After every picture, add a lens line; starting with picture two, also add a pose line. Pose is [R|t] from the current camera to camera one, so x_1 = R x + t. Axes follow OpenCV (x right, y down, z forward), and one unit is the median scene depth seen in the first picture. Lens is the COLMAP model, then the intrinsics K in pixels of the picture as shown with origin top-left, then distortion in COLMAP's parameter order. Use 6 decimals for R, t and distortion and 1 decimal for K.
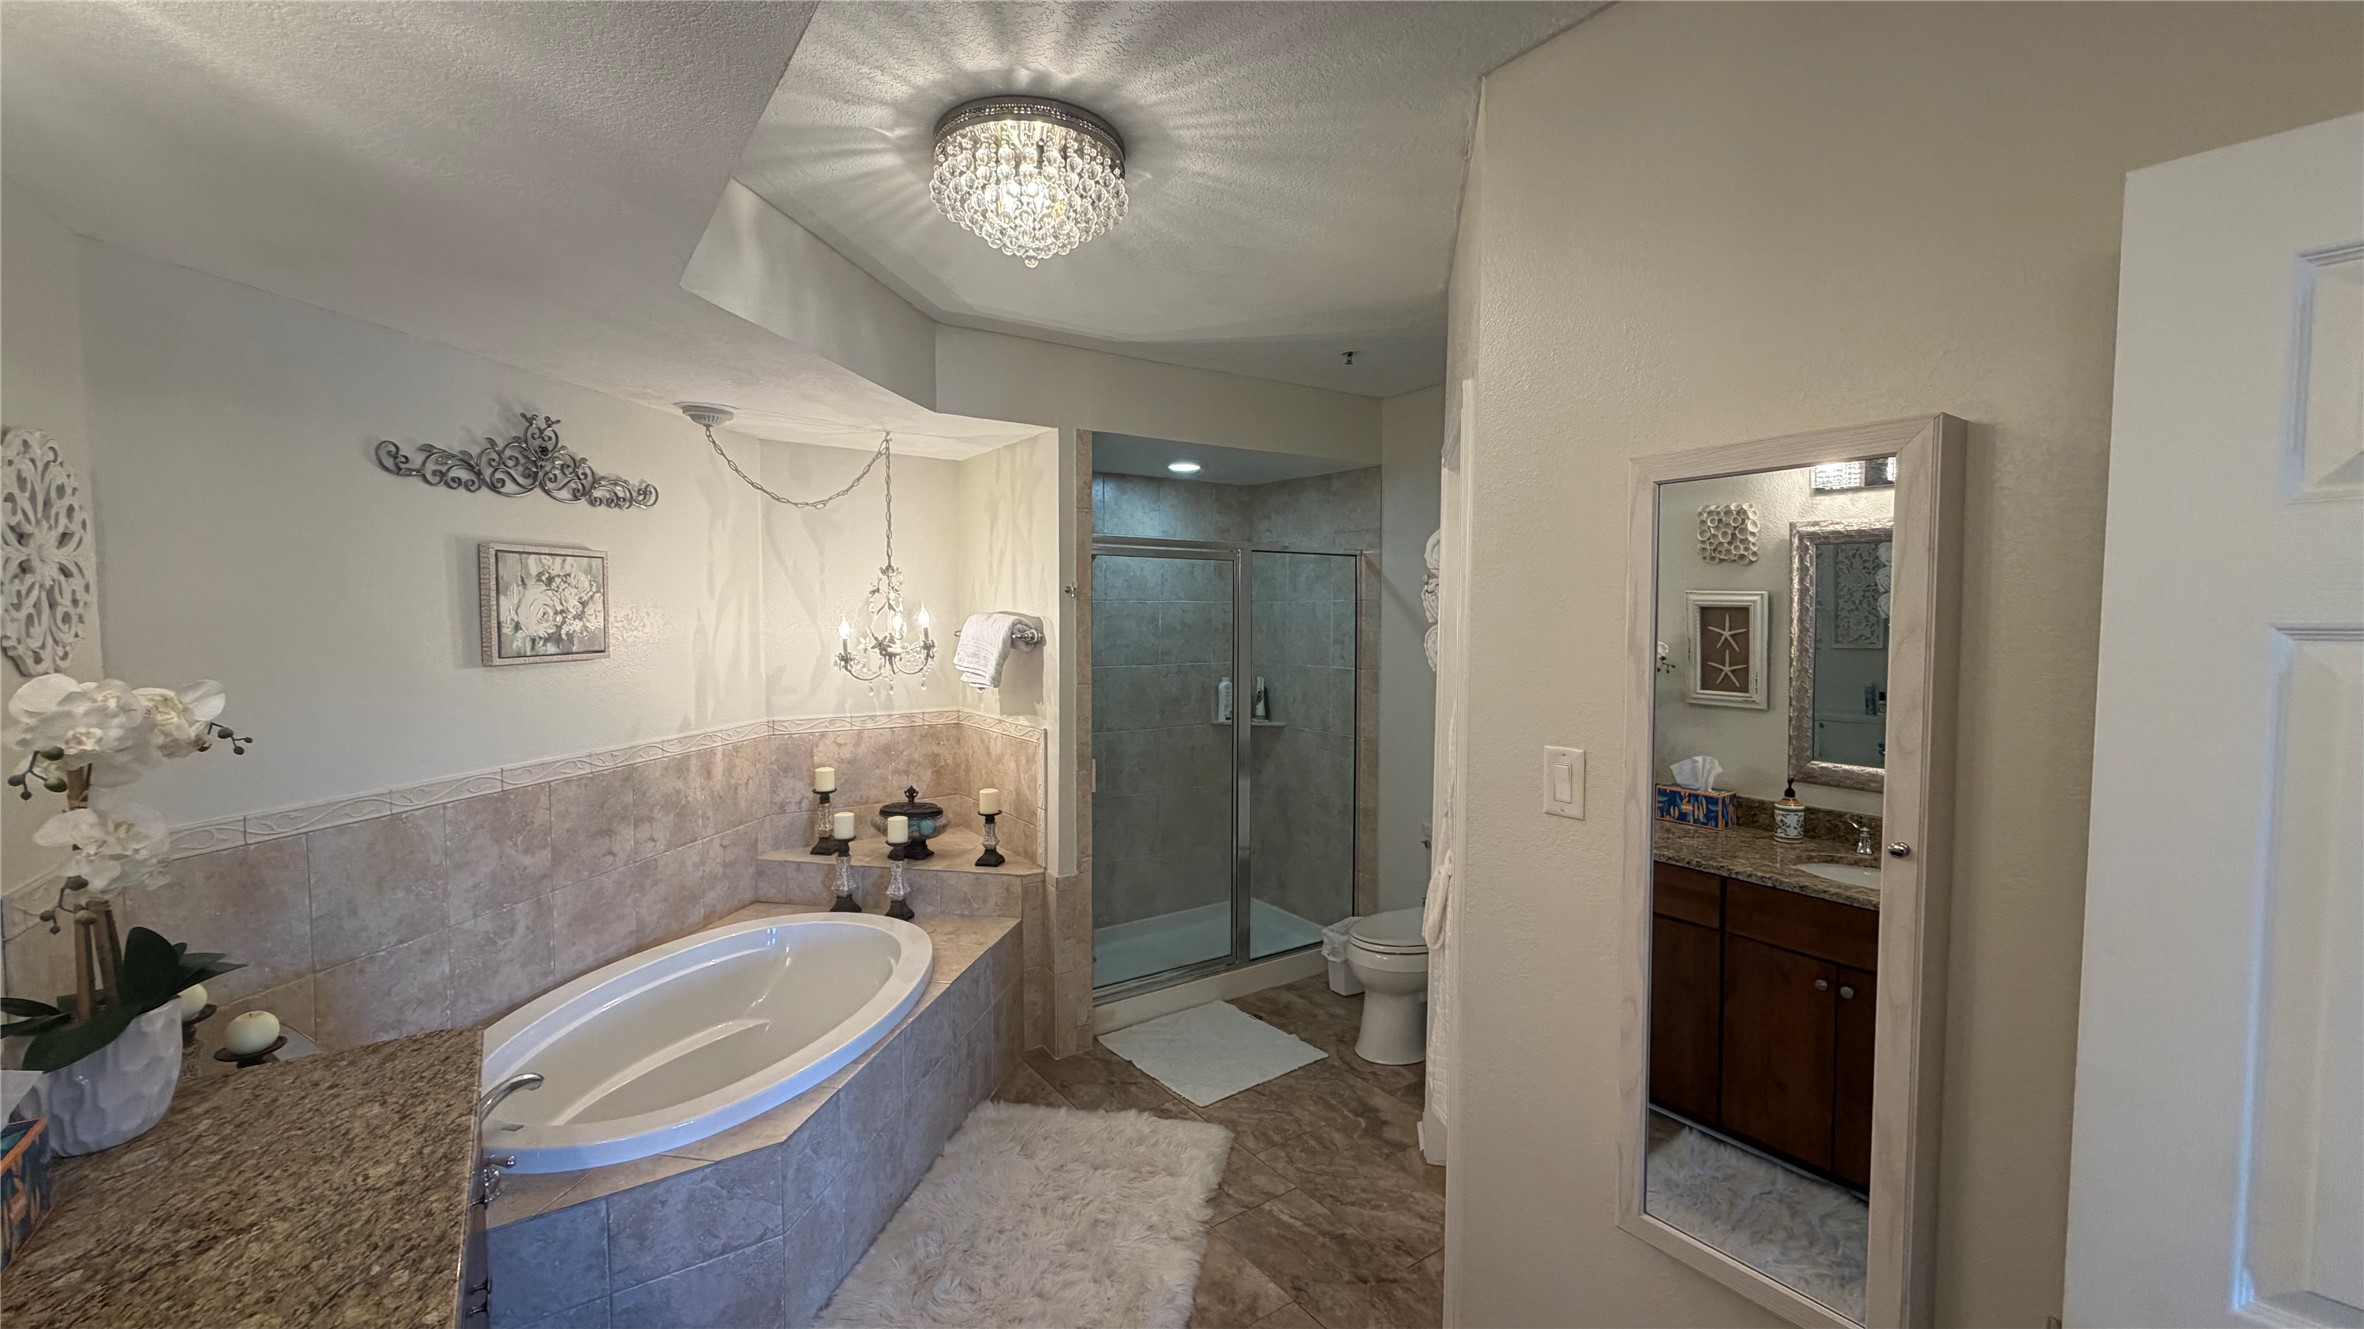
lens RADIAL K [[939.5, 0, 1175.3], [0, 939.5, 664.8], [0, 0, 1]] dist [-0.002225, 0.000542]
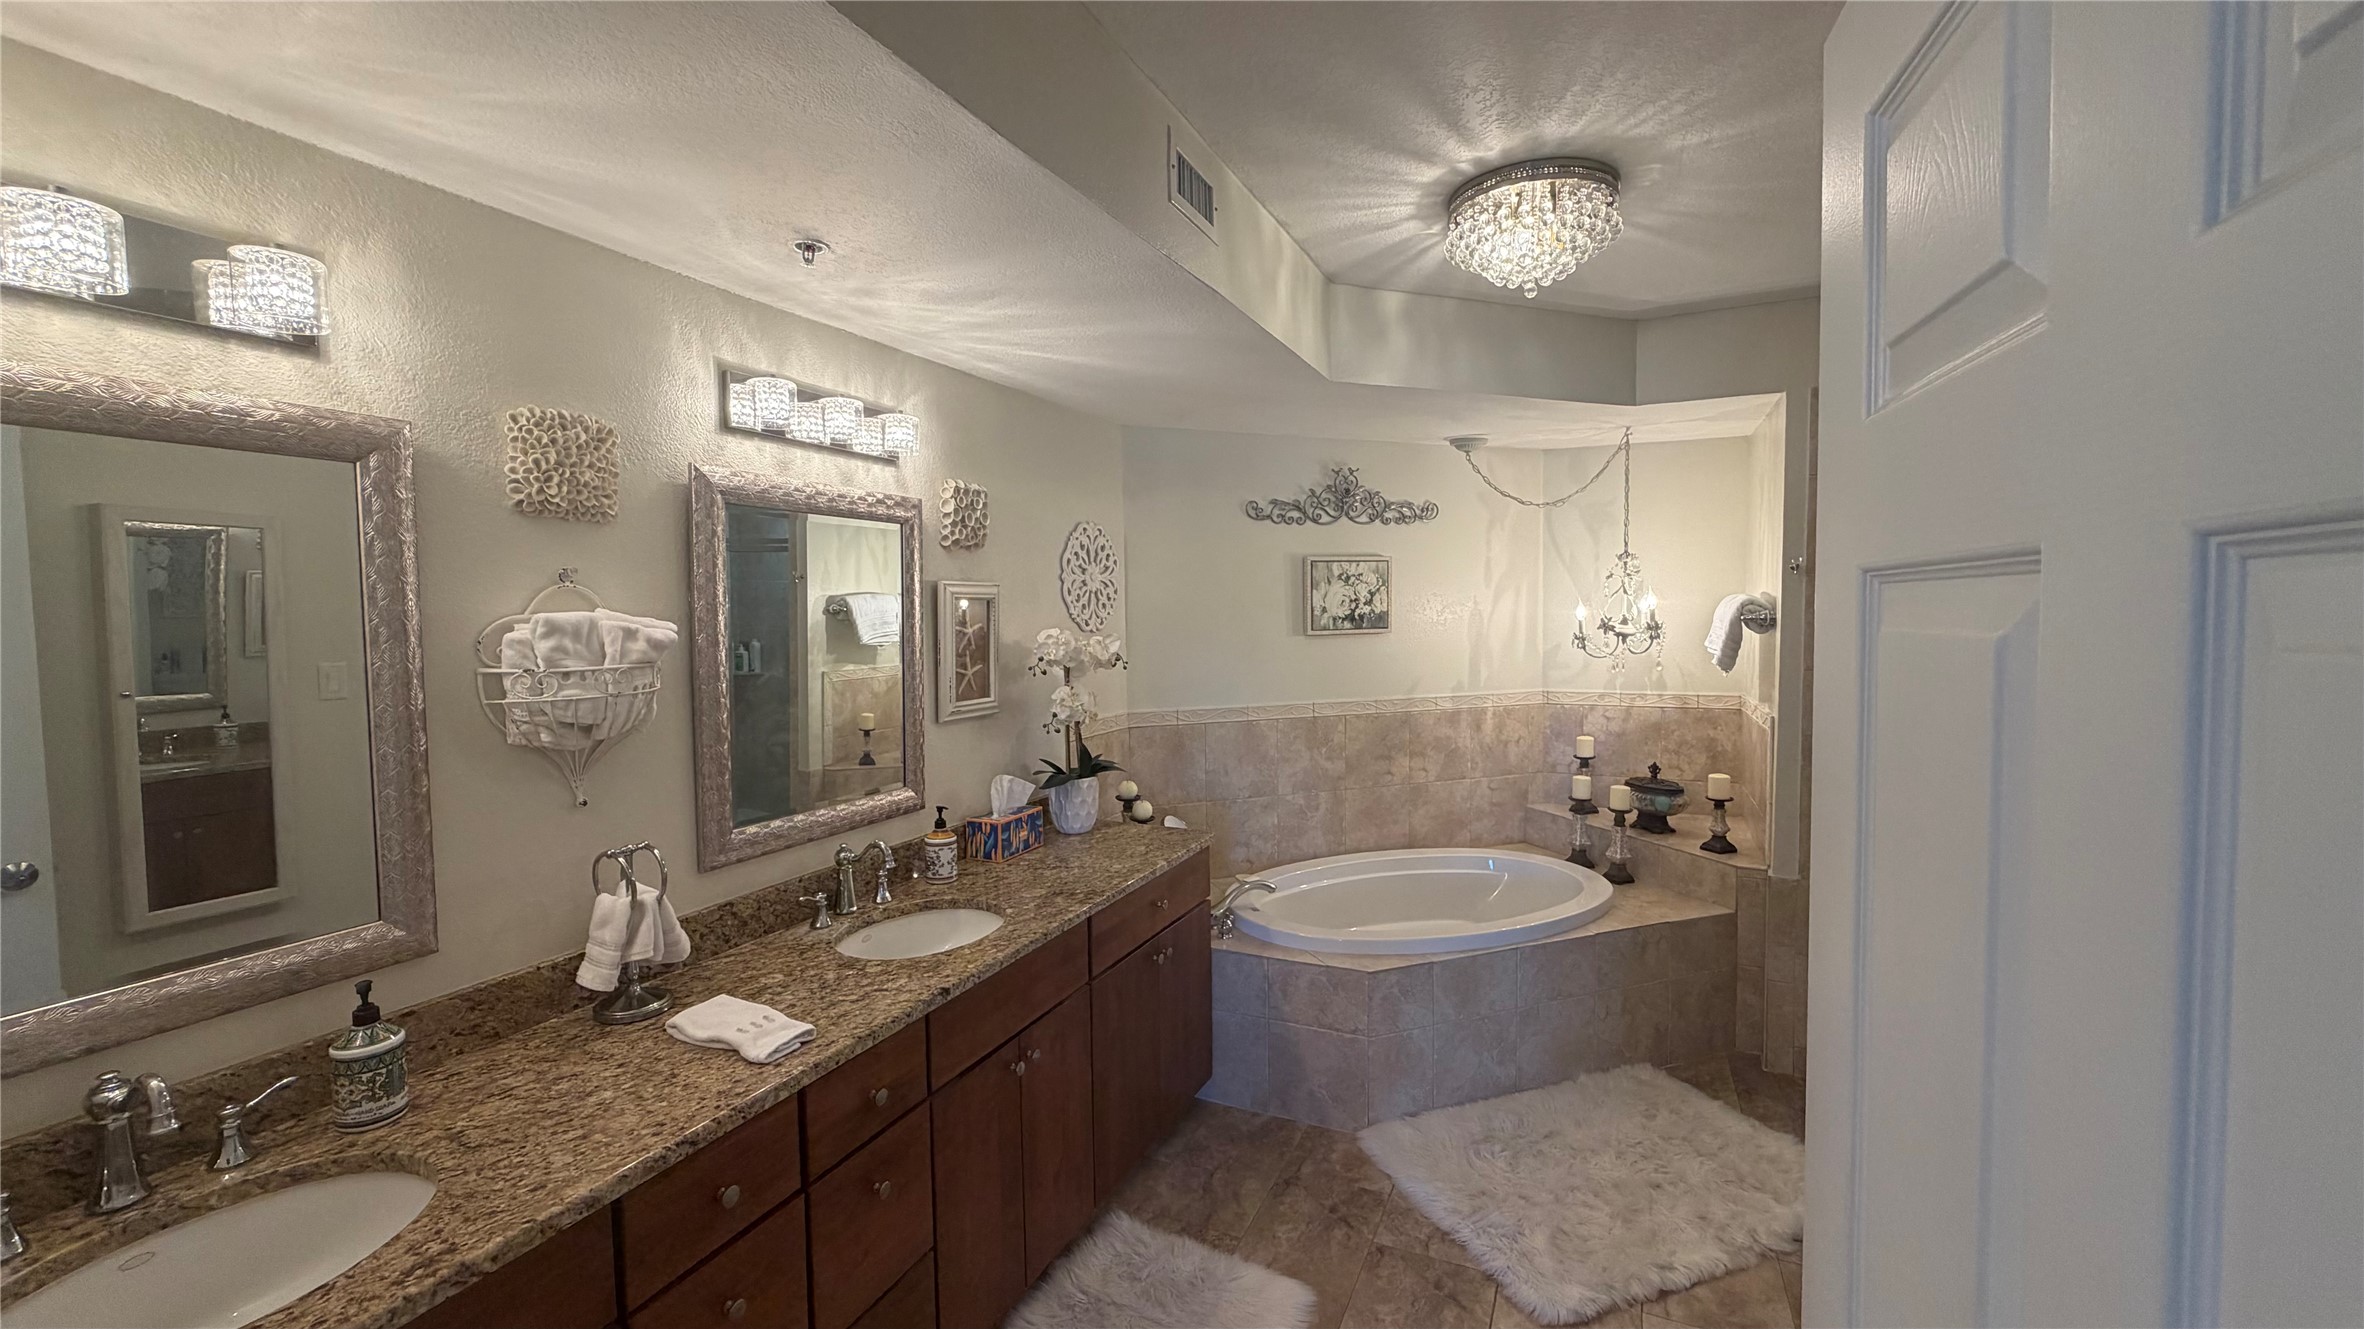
lens RADIAL K [[939.5, 0, 1175.3], [0, 939.5, 664.8], [0, 0, 1]] dist [-0.002225, 0.000542]
pose [[0.505574, 0.039839, -0.861863, 0.438089], [-0.031997, 0.999112, 0.027414, 0.012388], [0.862190, 0.013717, 0.506400, 0.018036]]
